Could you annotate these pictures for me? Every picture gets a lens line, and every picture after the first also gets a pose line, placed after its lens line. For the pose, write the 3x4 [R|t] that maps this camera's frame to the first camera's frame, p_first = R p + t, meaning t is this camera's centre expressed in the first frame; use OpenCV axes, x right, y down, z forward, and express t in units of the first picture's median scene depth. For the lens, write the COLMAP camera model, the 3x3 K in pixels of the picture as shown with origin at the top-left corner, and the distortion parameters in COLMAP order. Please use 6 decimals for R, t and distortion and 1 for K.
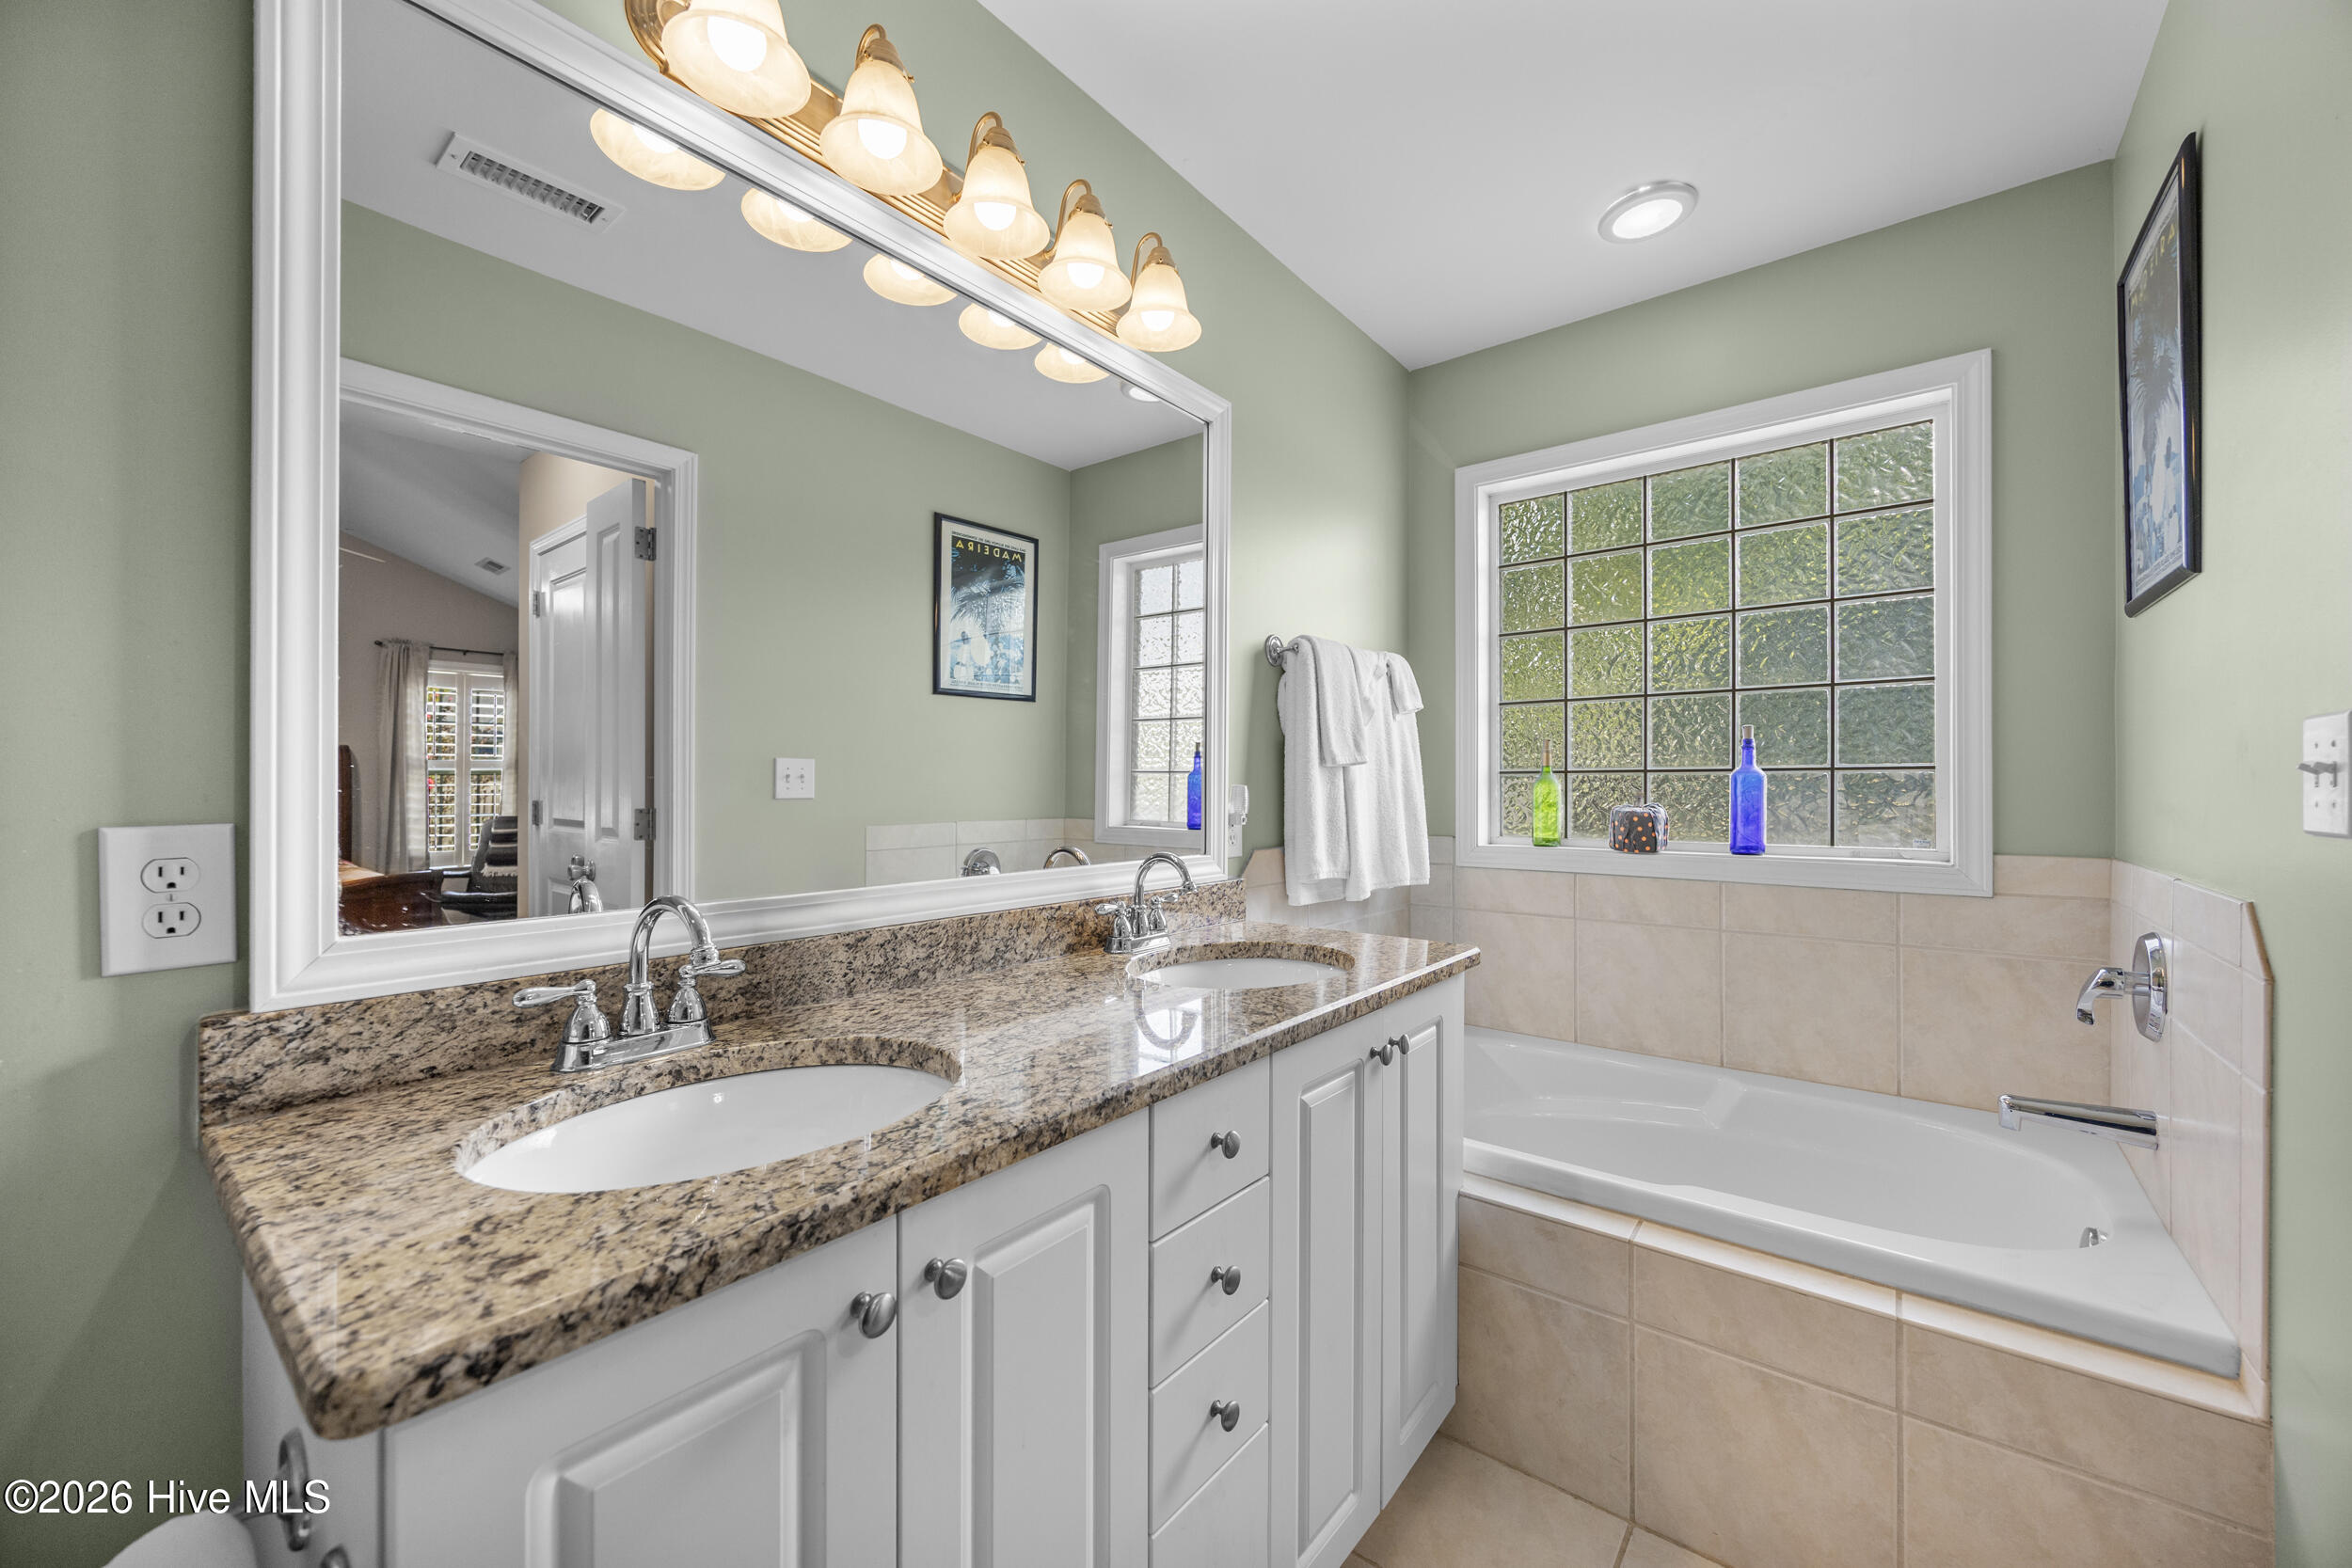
lens RADIAL K [[898.1, 0, 1172.4], [0, 898.1, 787.1], [0, 0, 1]] dist [-0.000929, -0.000466]
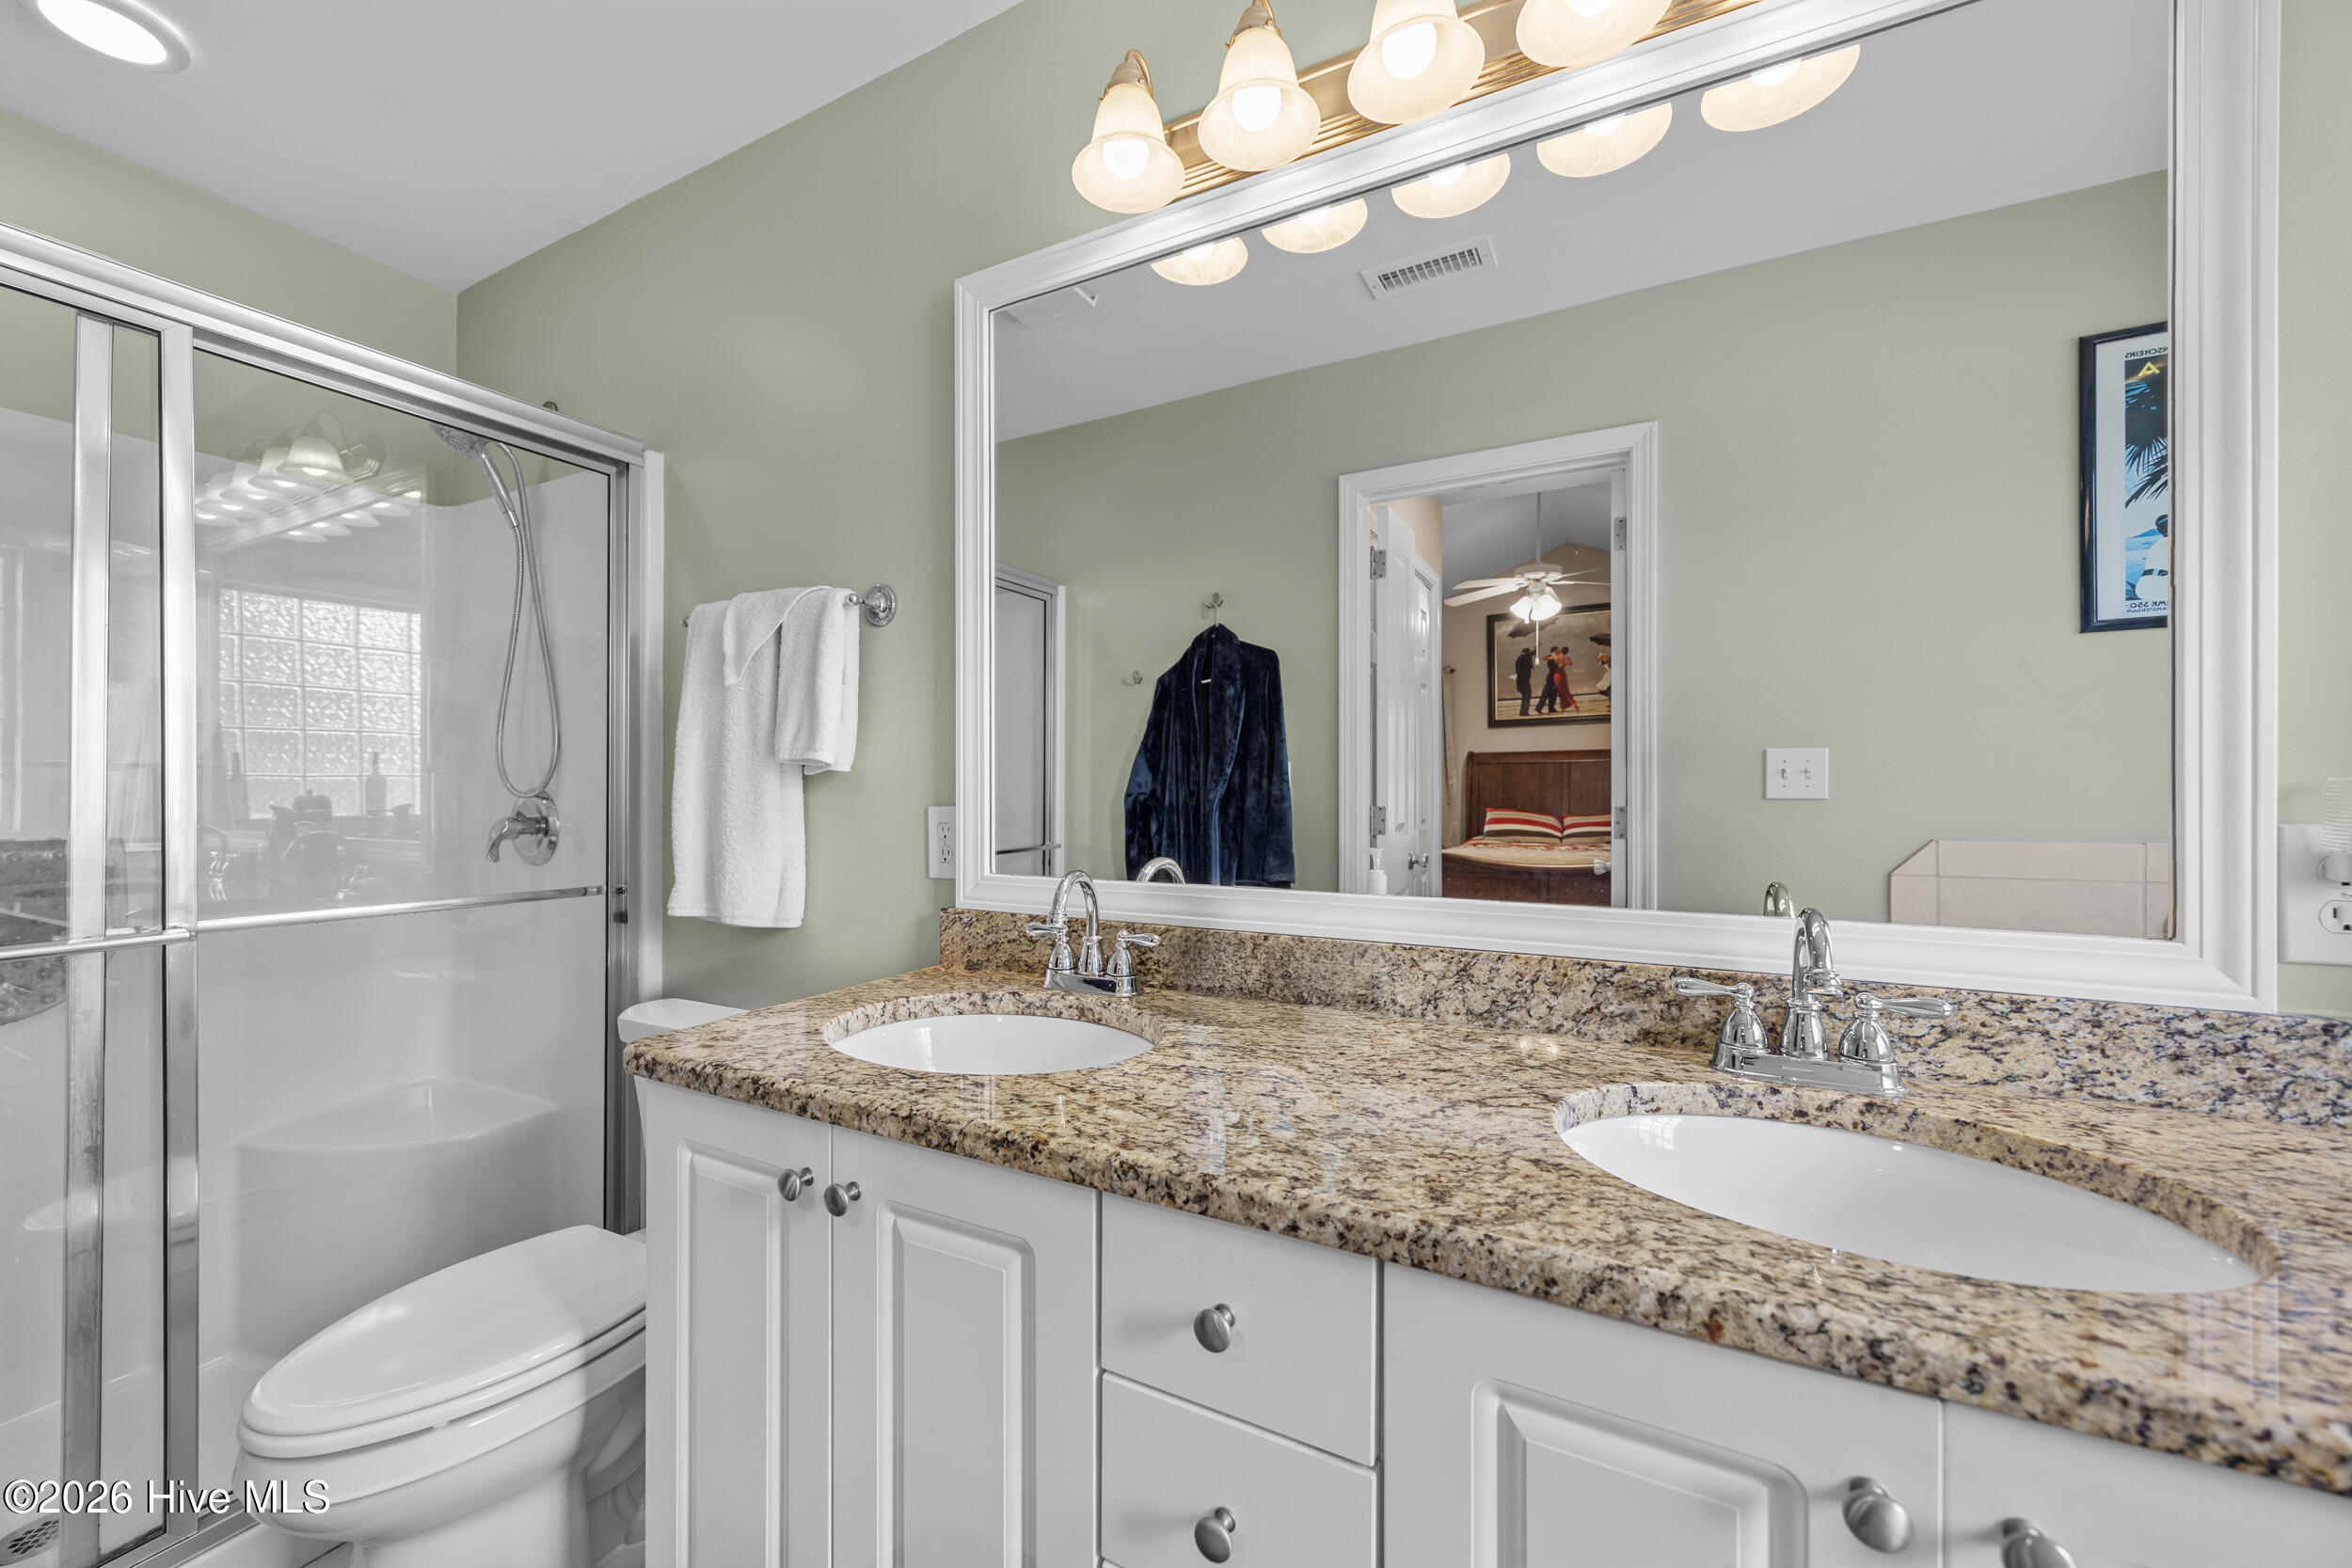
lens RADIAL K [[898.1, 0, 1167.1], [0, 898.1, 792.1], [0, 0, 1]] dist [-0.000929, -0.000466]
pose [[0.190947, 0.007776, -0.981570, 0.685514], [0.003099, 0.999959, 0.008525, -0.003851], [0.981596, -0.004670, 0.190915, 0.815917]]
